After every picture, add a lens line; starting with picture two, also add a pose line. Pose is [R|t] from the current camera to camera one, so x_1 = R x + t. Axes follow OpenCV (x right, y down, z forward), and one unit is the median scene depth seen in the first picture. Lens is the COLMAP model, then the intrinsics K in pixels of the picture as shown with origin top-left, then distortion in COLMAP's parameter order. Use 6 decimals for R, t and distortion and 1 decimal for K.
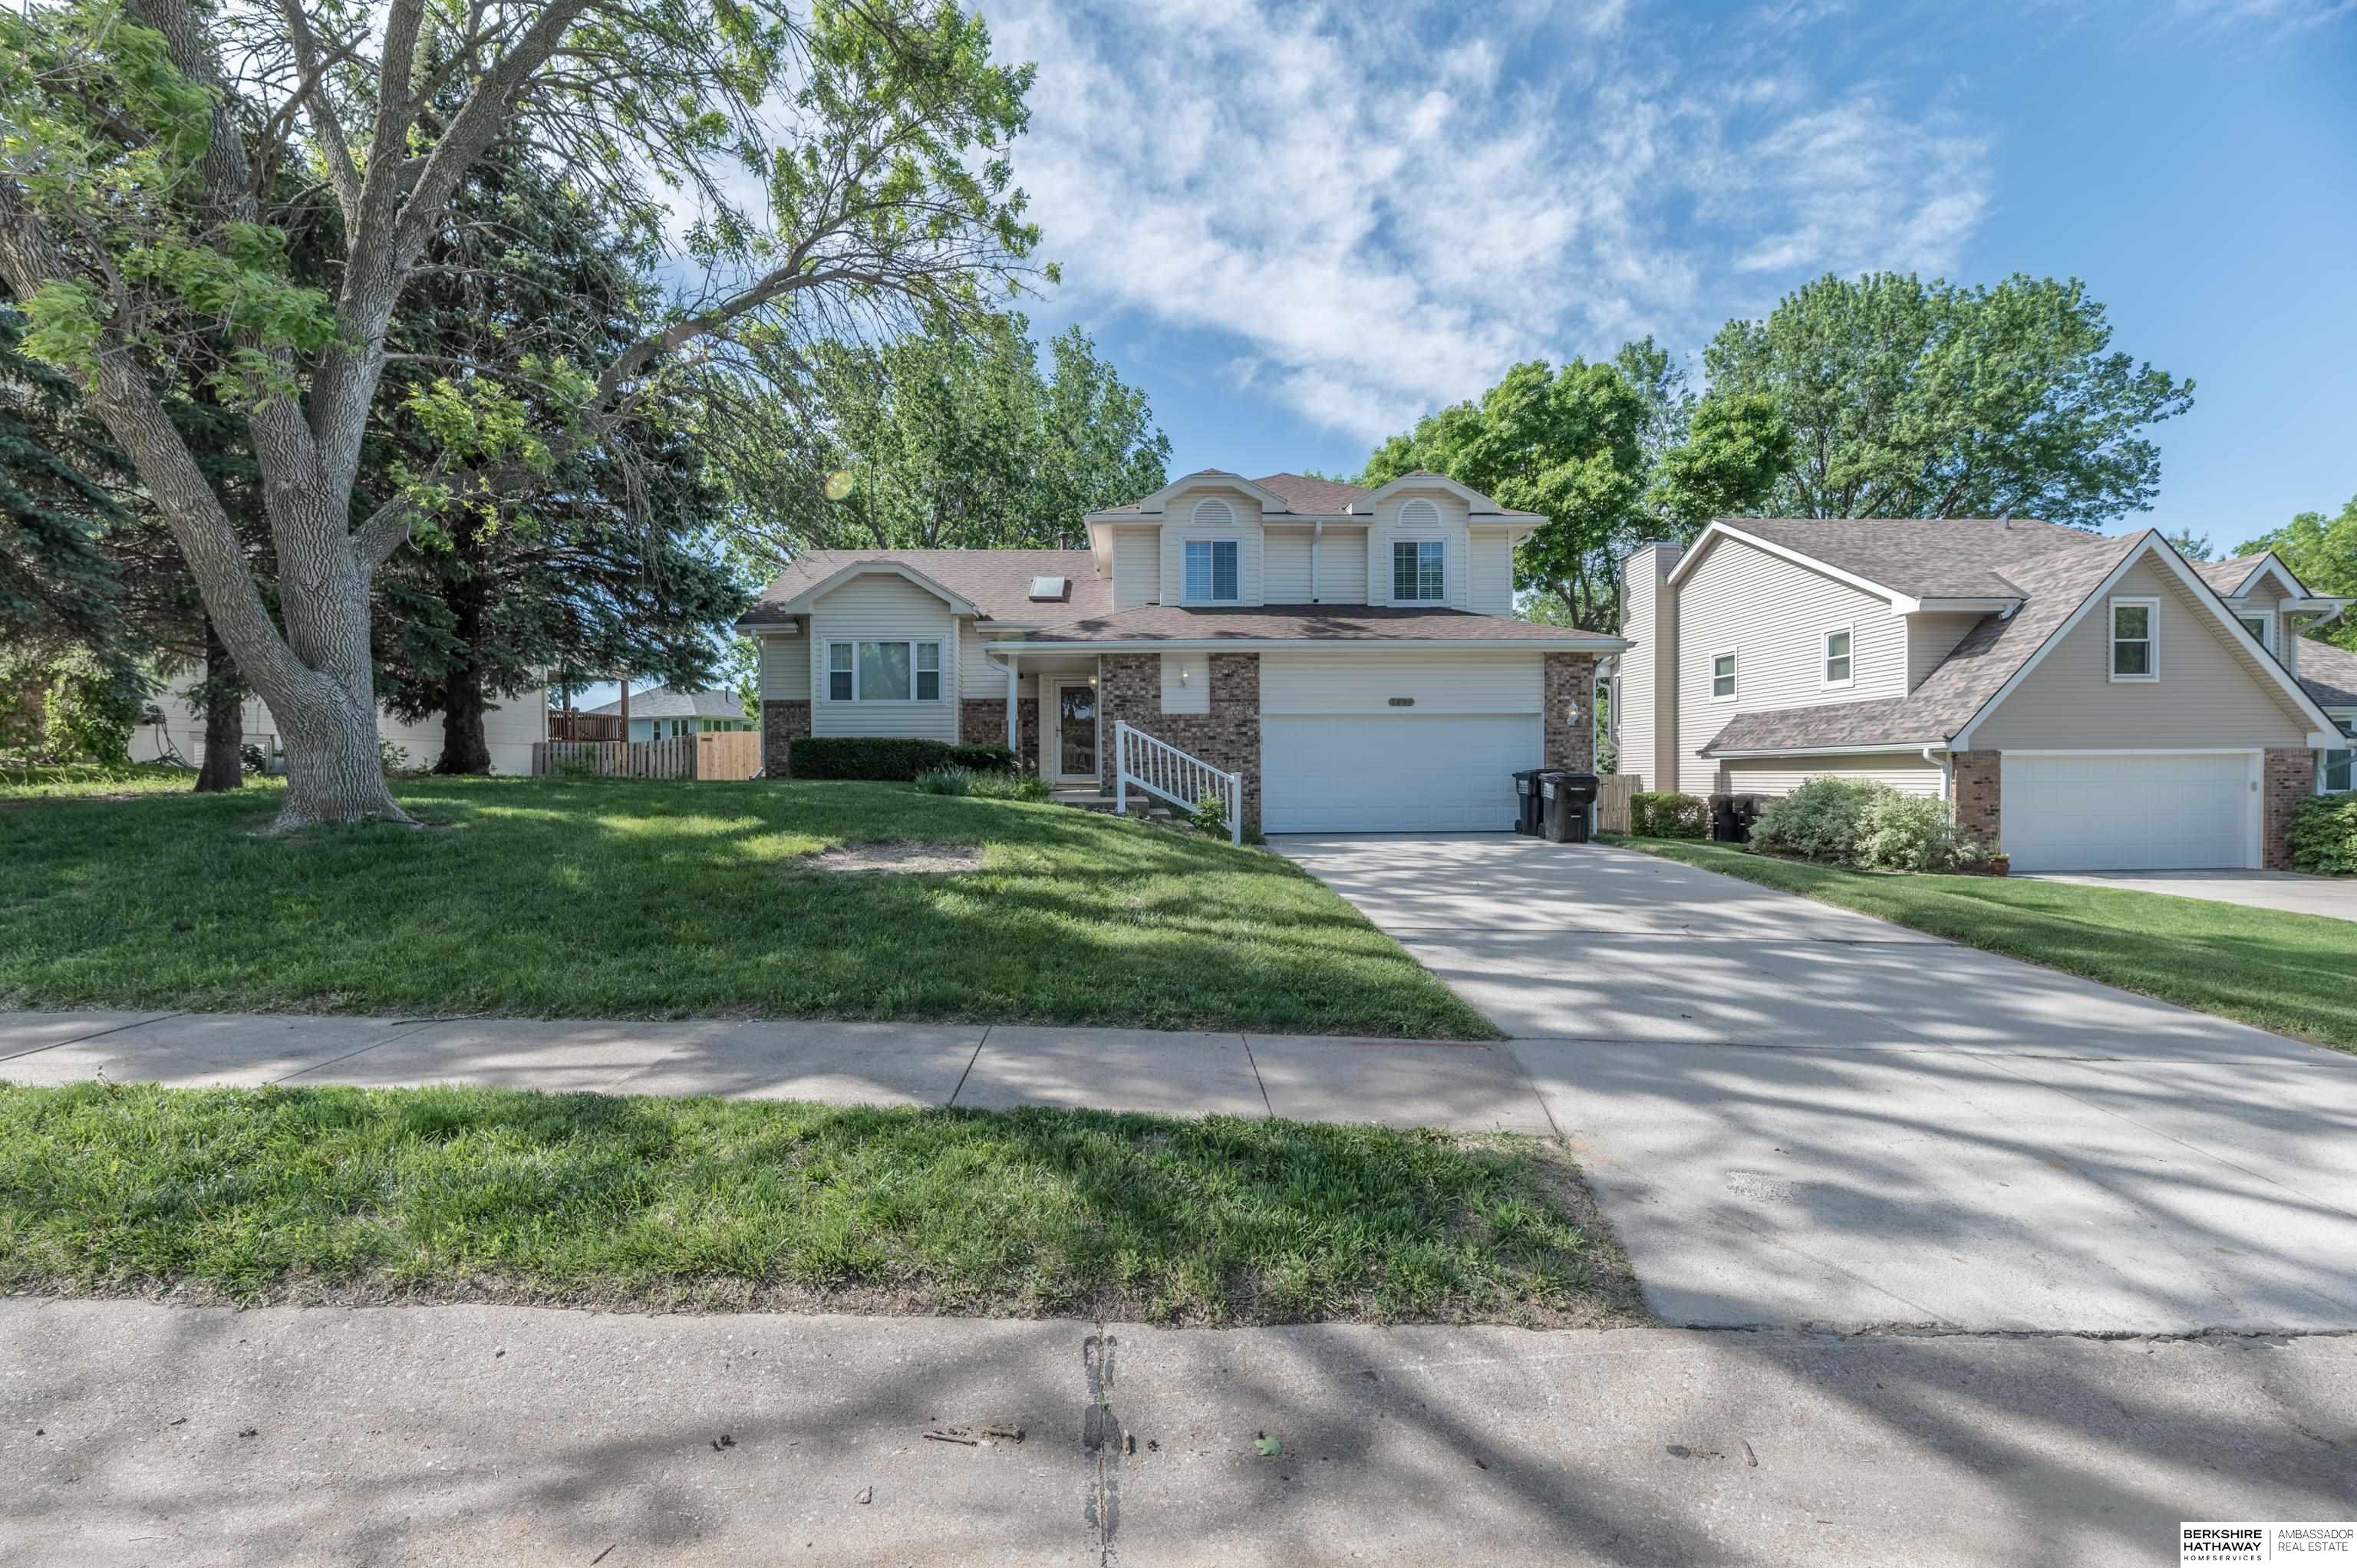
lens RADIAL K [[945.6, 0, 1175.7], [0, 945.6, 783.4], [0, 0, 1]] dist [-0.001456, -0.002064]
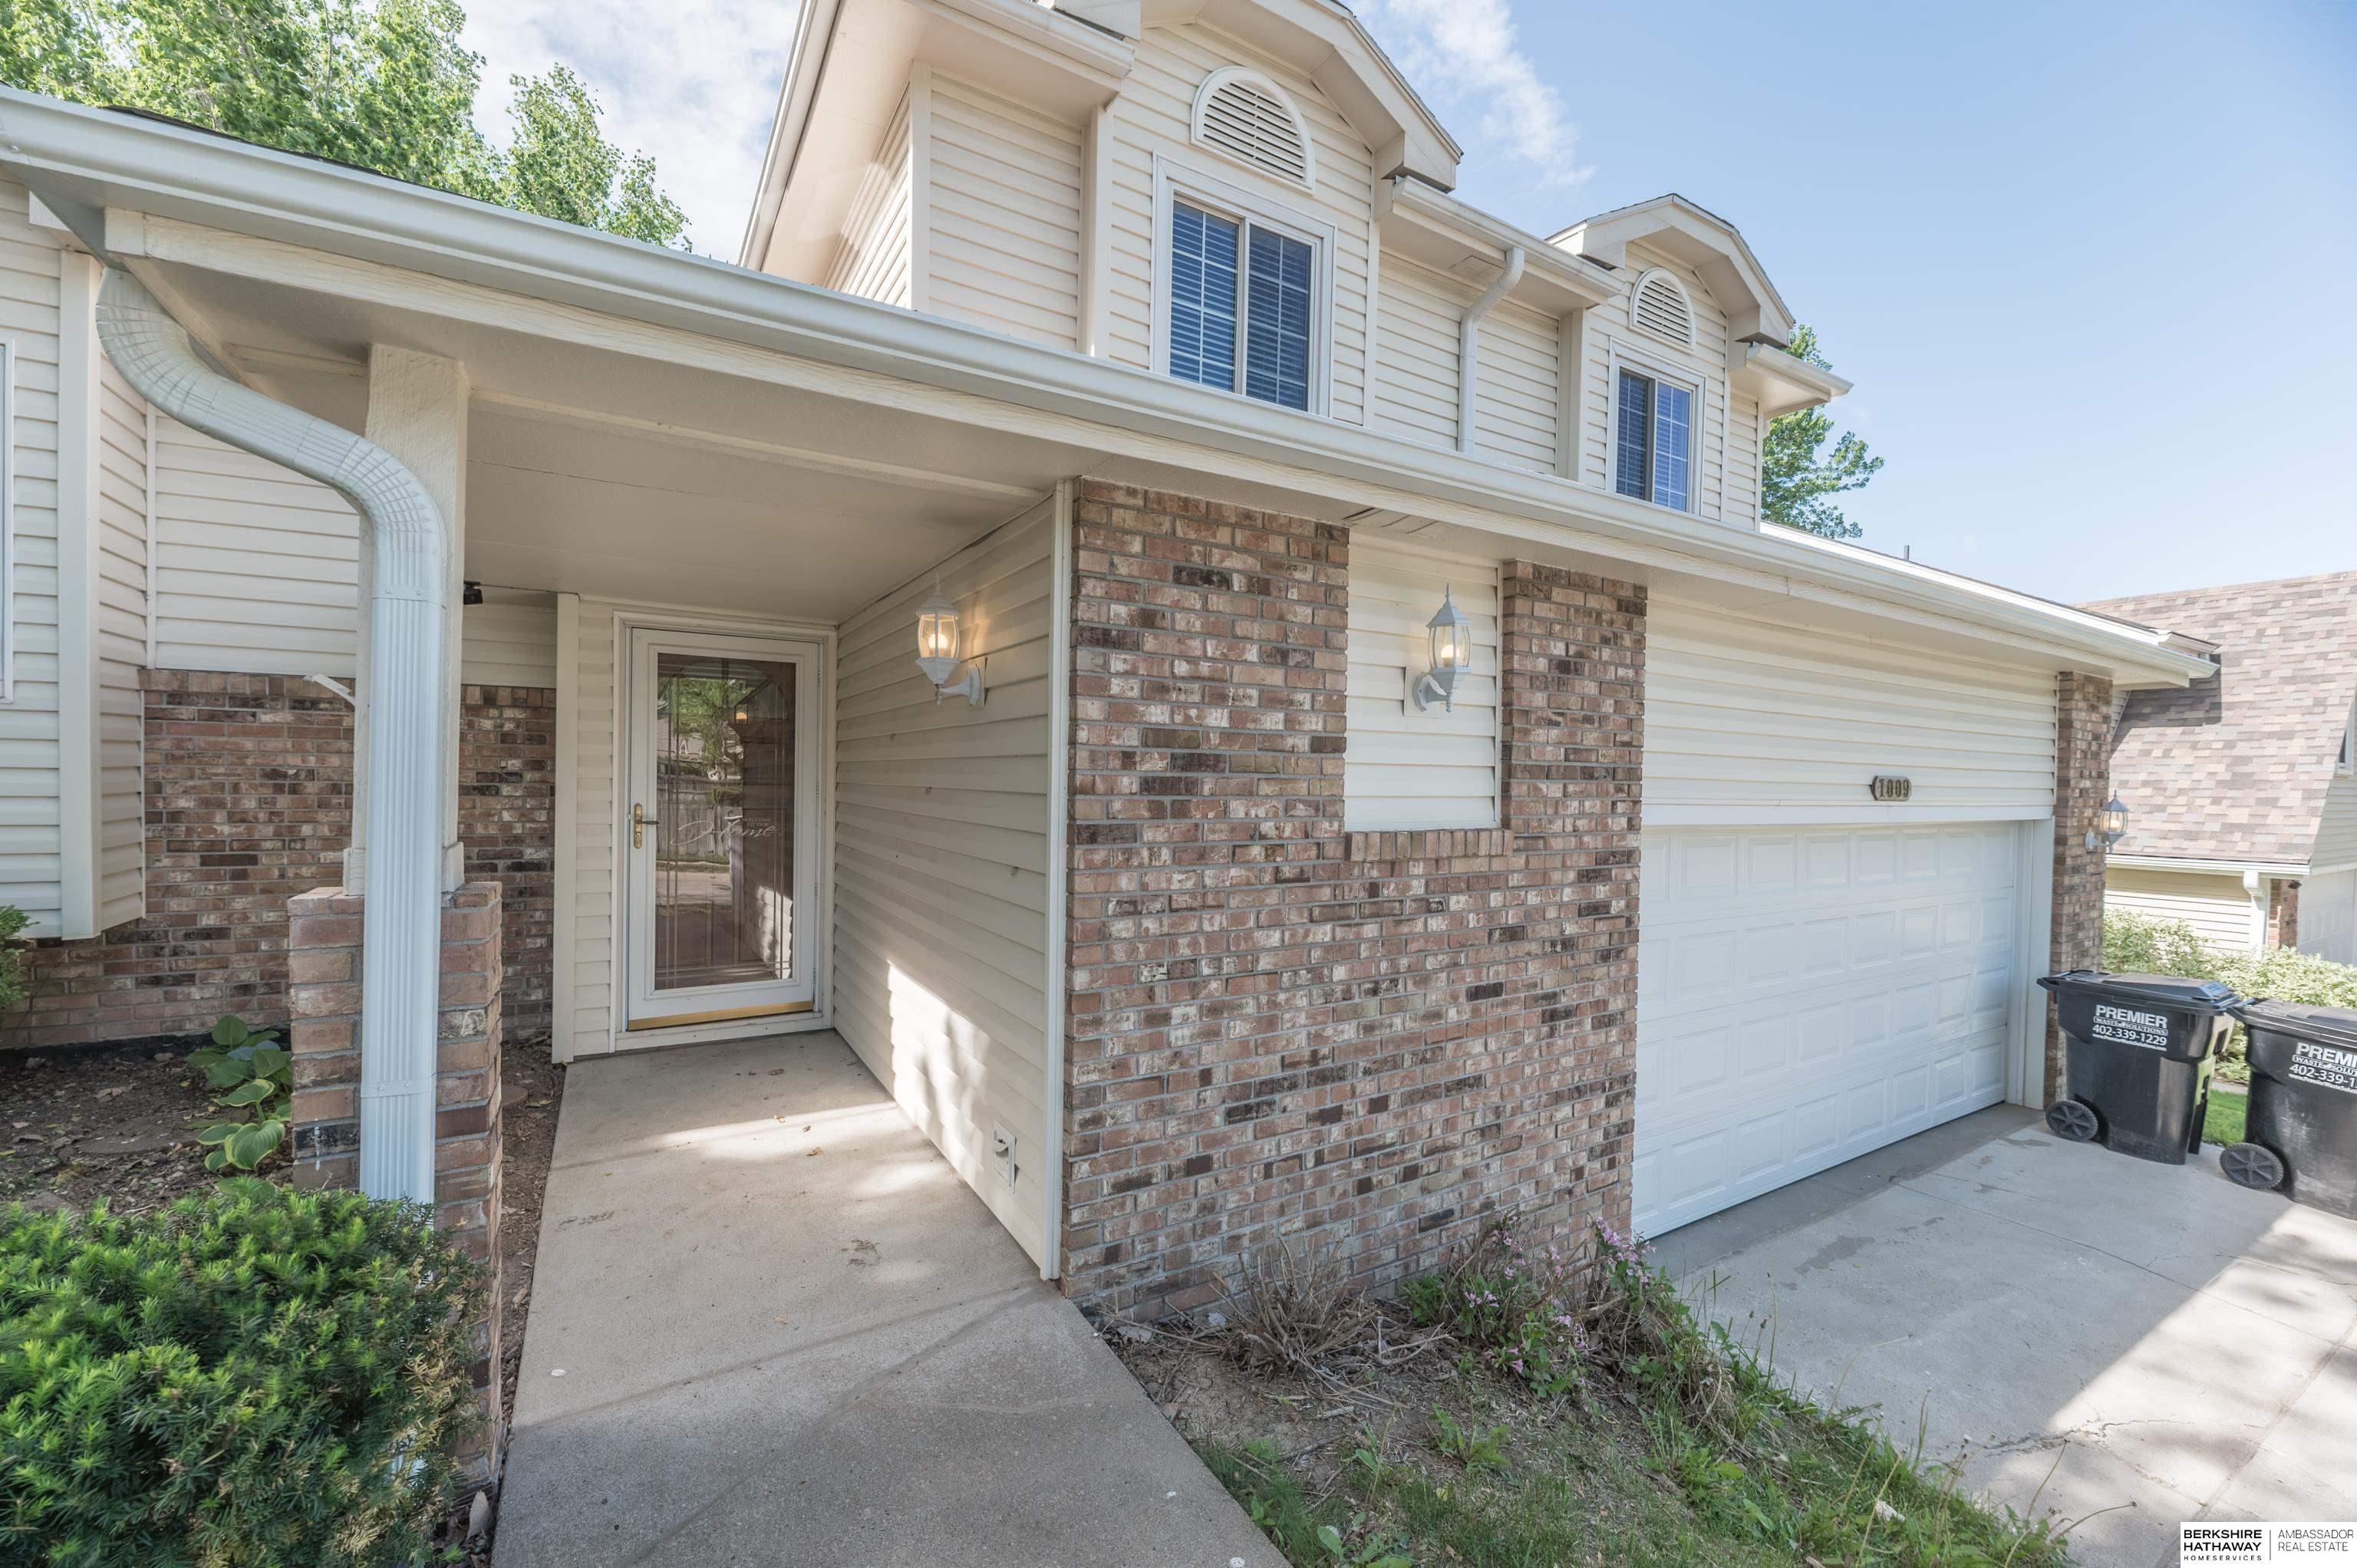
lens RADIAL K [[945.6, 0, 1185.1], [0, 945.6, 780.0], [0, 0, 1]] dist [-0.001456, -0.002064]
pose [[0.877243, 0.027329, 0.479268, -0.141421], [-0.026218, 0.999616, -0.009012, -0.081078], [-0.479330, -0.004660, 0.877622, 0.835213]]
